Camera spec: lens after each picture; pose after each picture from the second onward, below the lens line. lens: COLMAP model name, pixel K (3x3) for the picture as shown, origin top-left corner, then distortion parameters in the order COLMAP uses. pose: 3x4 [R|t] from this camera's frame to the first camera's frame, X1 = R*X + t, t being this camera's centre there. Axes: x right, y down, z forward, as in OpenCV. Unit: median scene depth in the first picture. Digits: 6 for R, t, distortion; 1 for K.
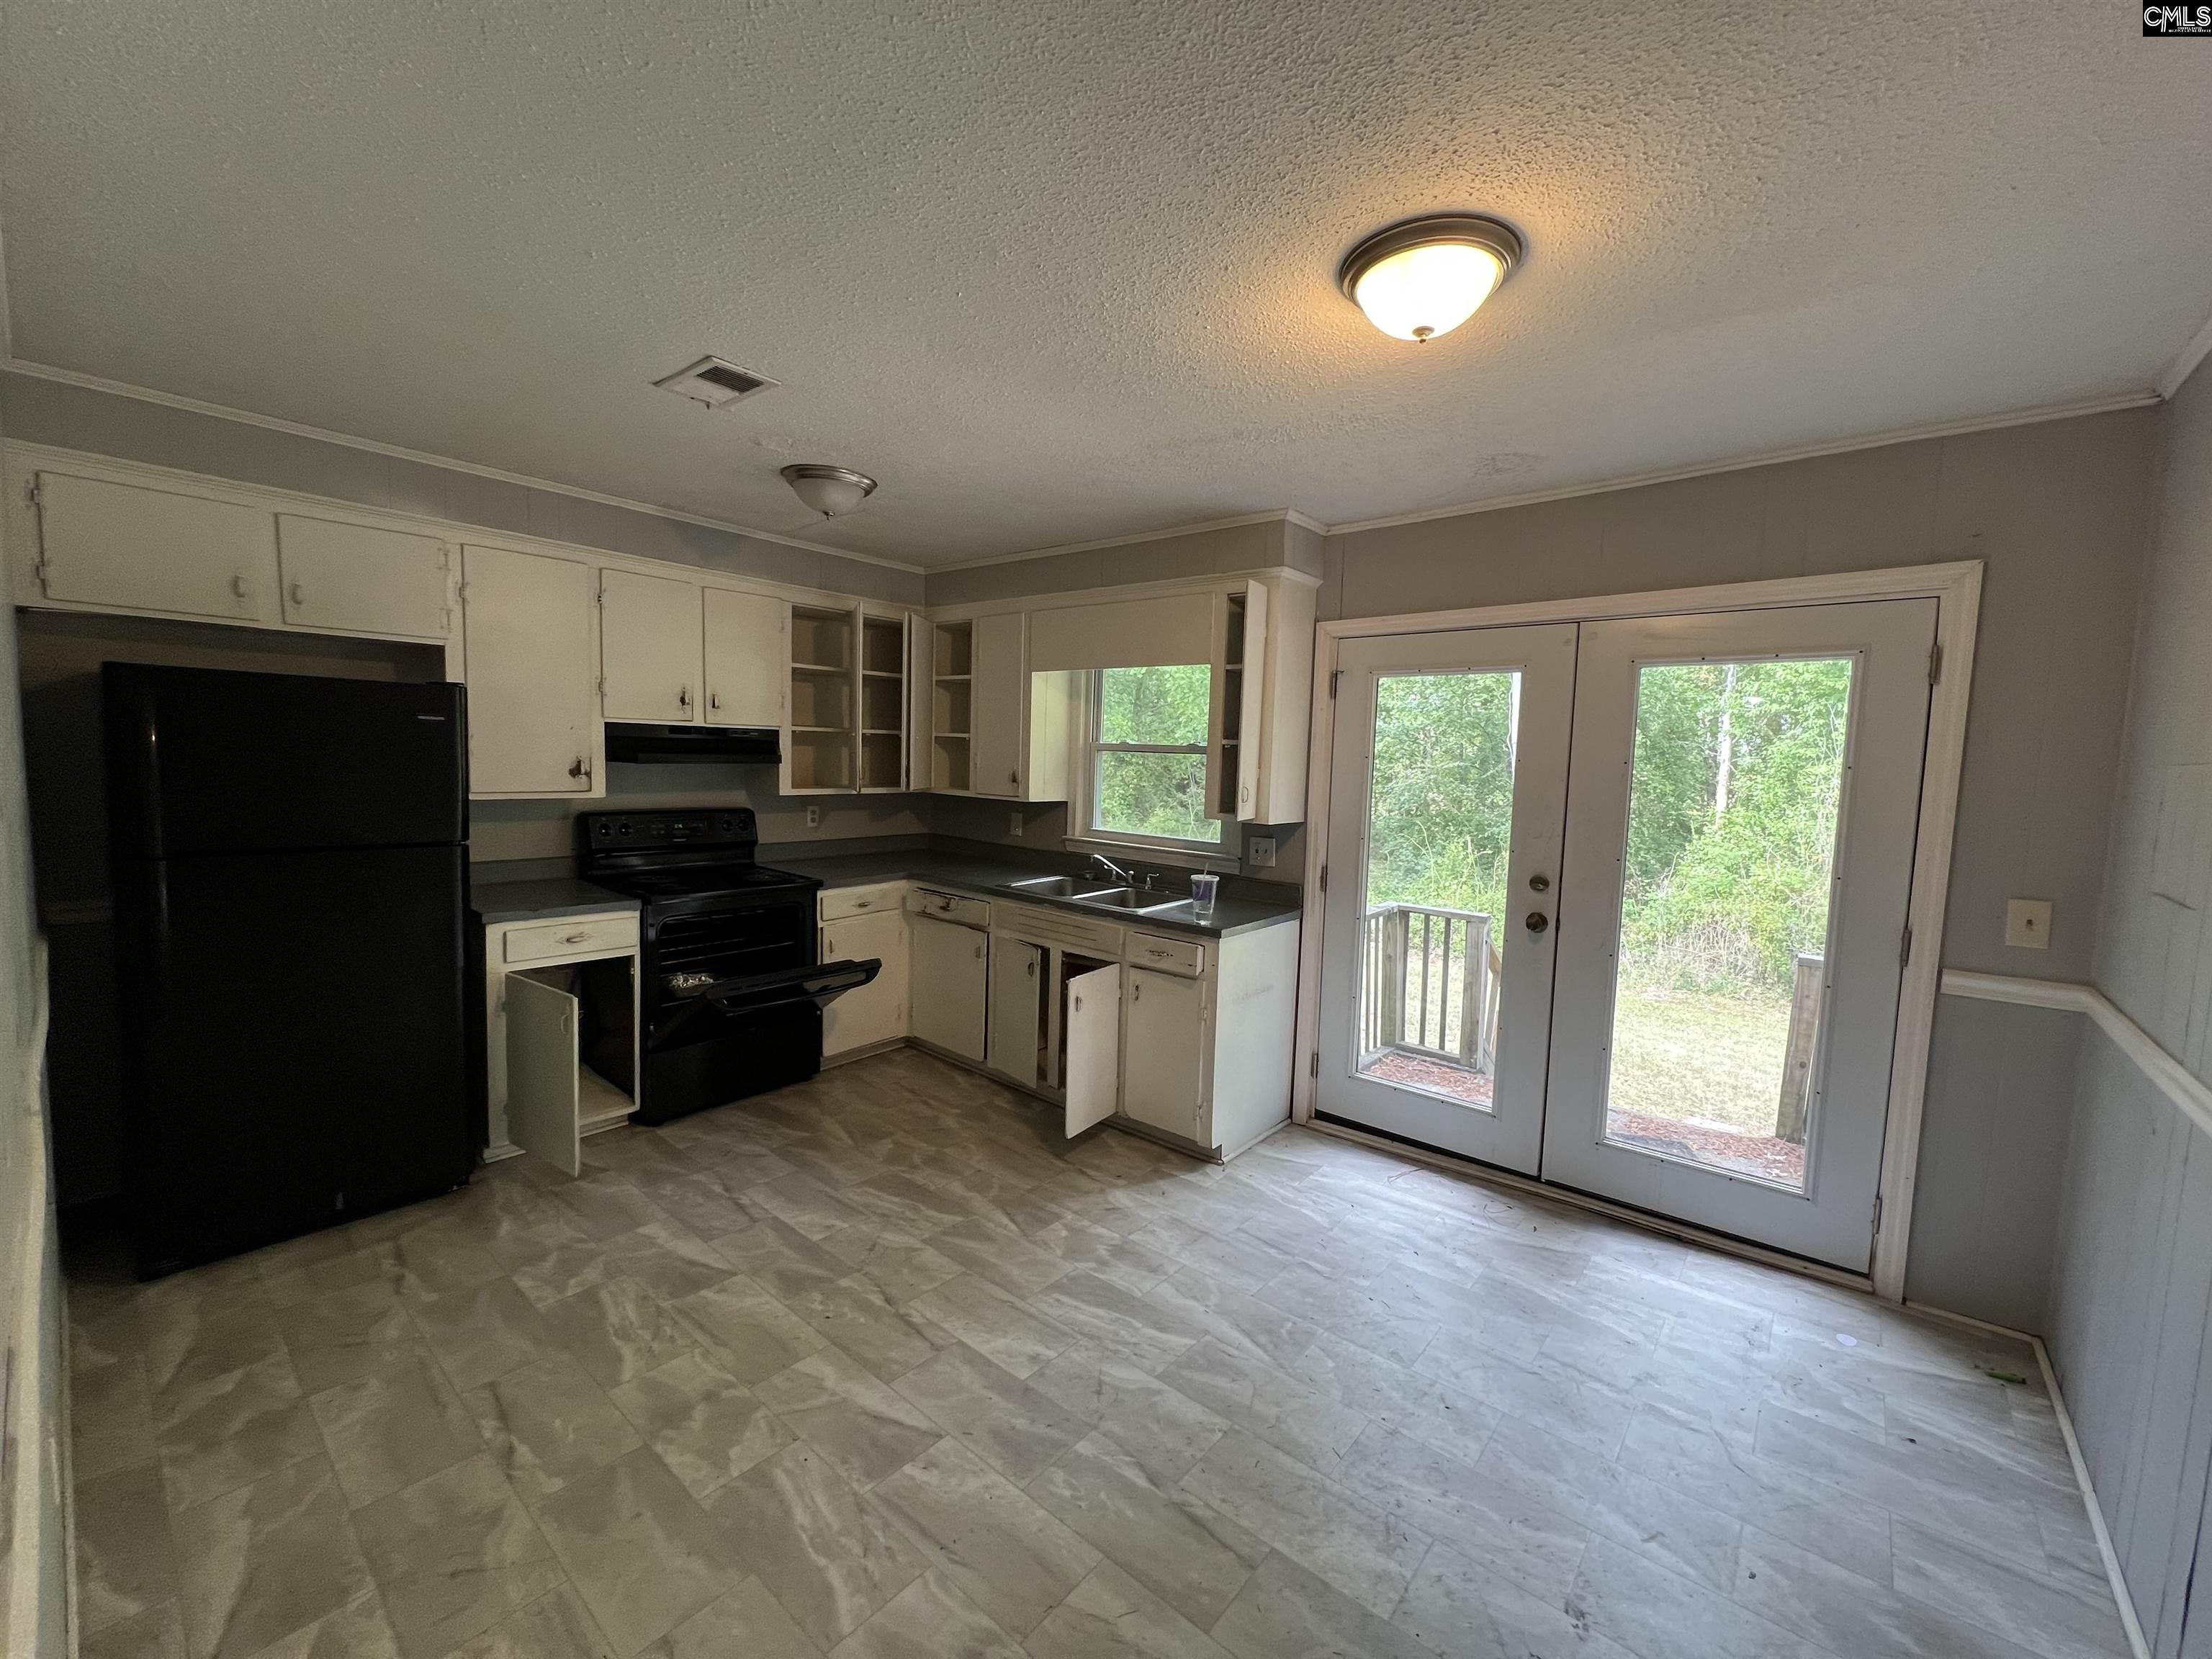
lens RADIAL K [[887.0, 0, 1100.5], [0, 887.0, 824.3], [0, 0, 1]] dist [-0.000446, -0.000074]
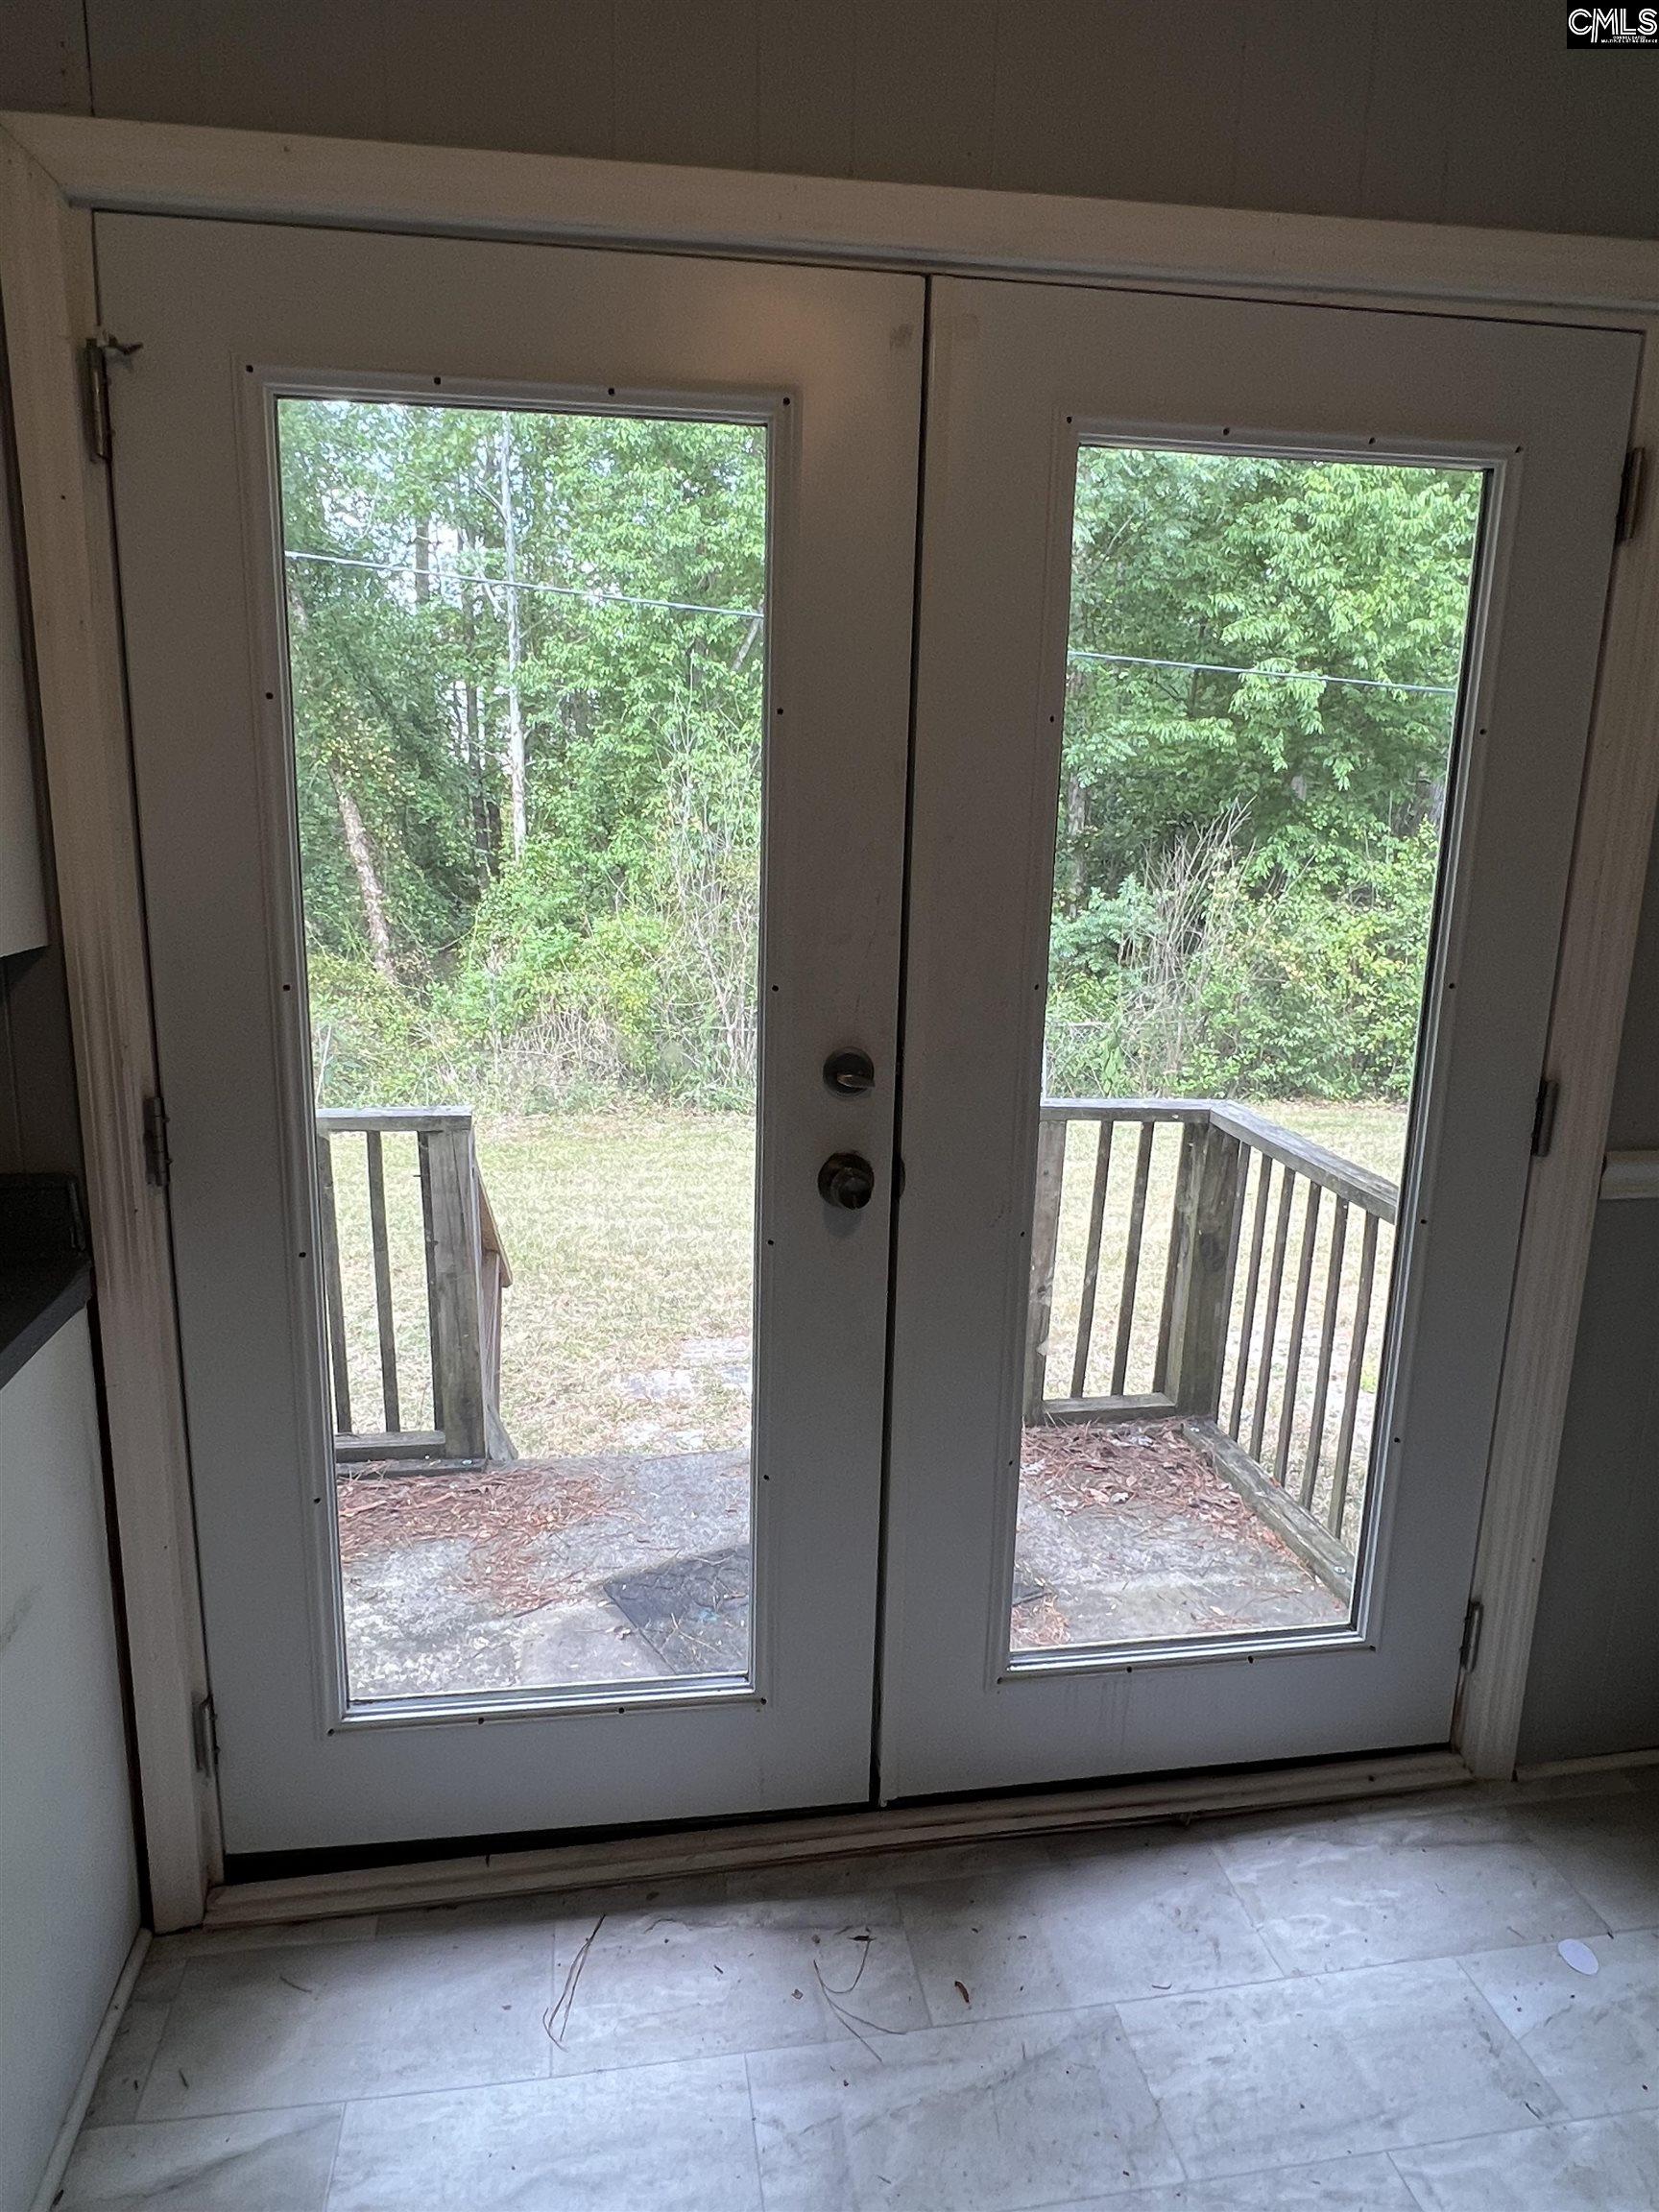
lens RADIAL K [[1410.9, 0, 820.8], [0, 1410.9, 1110.3], [0, 0, 1]] dist [-0.004164, -0.001652]
pose [[0.655920, -0.179881, 0.733084, 0.061573], [0.056487, 0.980164, 0.189967, -0.021485], [-0.752714, -0.083193, 0.653071, 0.532884]]
